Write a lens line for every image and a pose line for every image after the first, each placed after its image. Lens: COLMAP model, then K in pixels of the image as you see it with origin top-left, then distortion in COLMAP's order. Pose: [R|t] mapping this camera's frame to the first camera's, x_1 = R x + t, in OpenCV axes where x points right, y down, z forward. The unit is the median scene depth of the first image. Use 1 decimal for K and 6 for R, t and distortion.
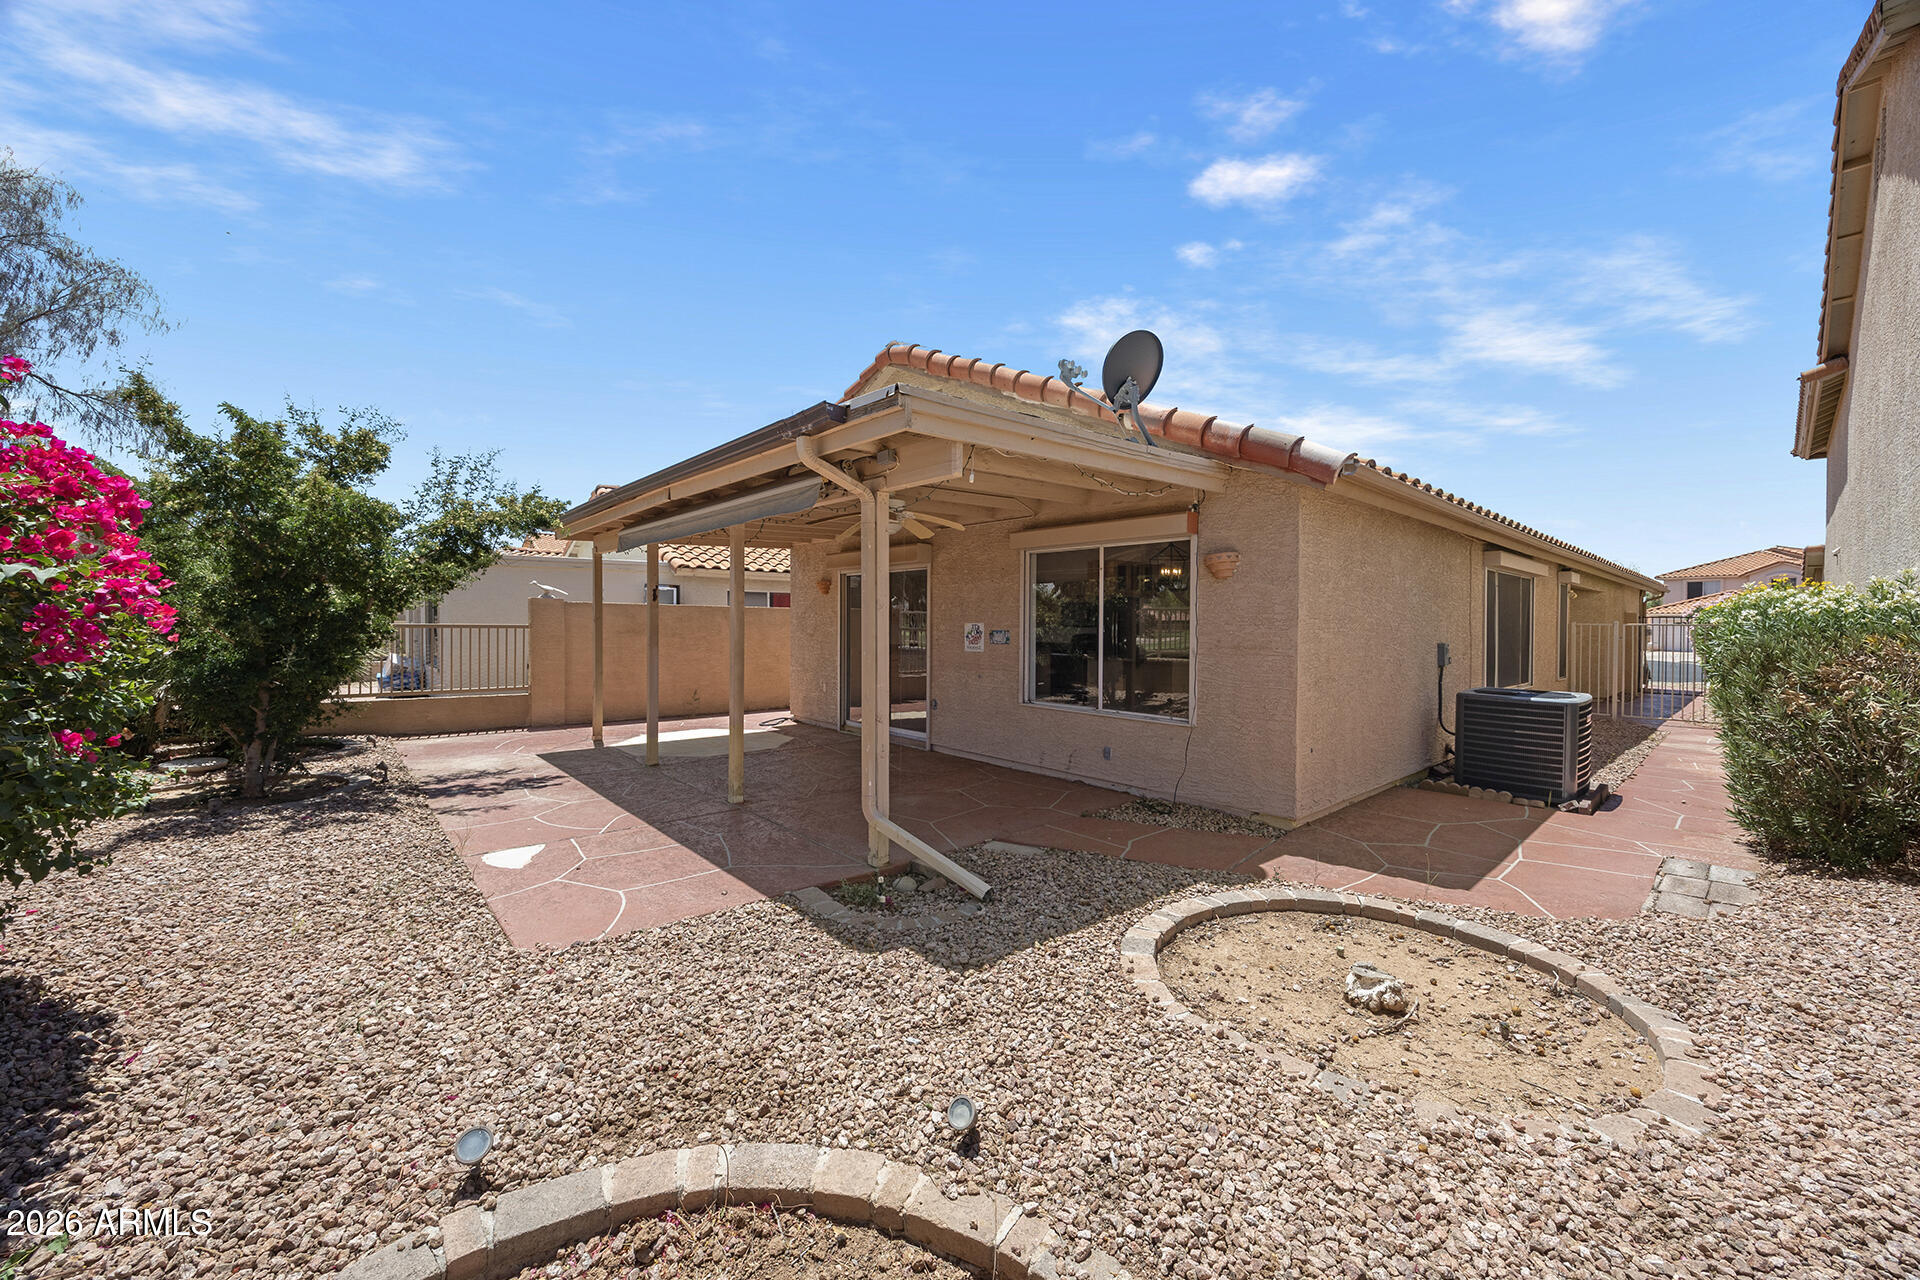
lens RADIAL K [[732.3, 0, 967.2], [0, 732.3, 630.6], [0, 0, 1]] dist [-0.003628, 0.000398]
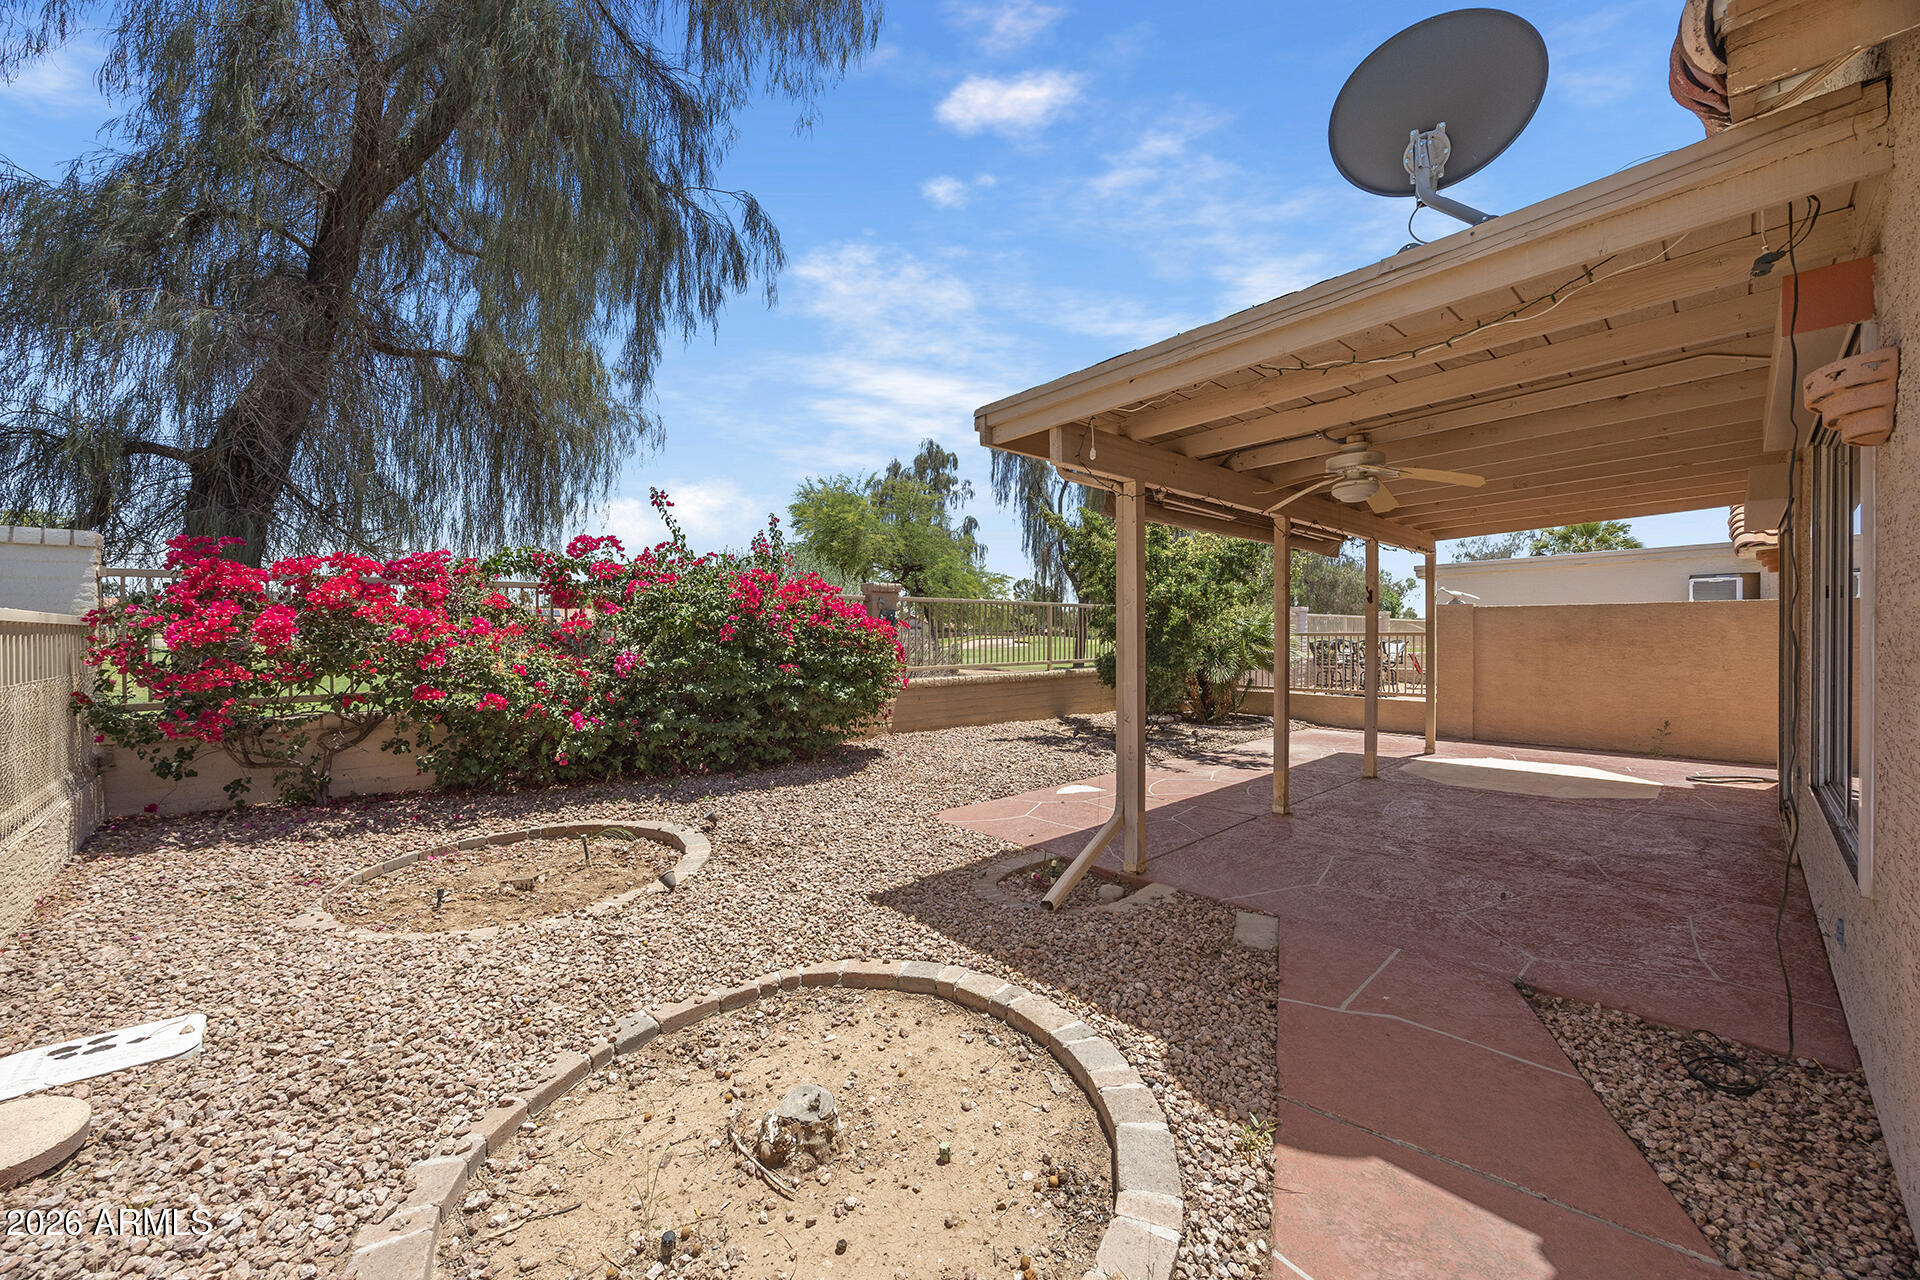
lens RADIAL K [[724.1, 0, 963.6], [0, 724.1, 642.0], [0, 0, 1]] dist [-0.006319, 0.000058]
pose [[0.022150, 0.001610, -0.999753, 0.996094], [-0.003490, 0.999993, 0.001533, 0.018119], [0.999749, 0.003455, 0.022155, 0.904463]]
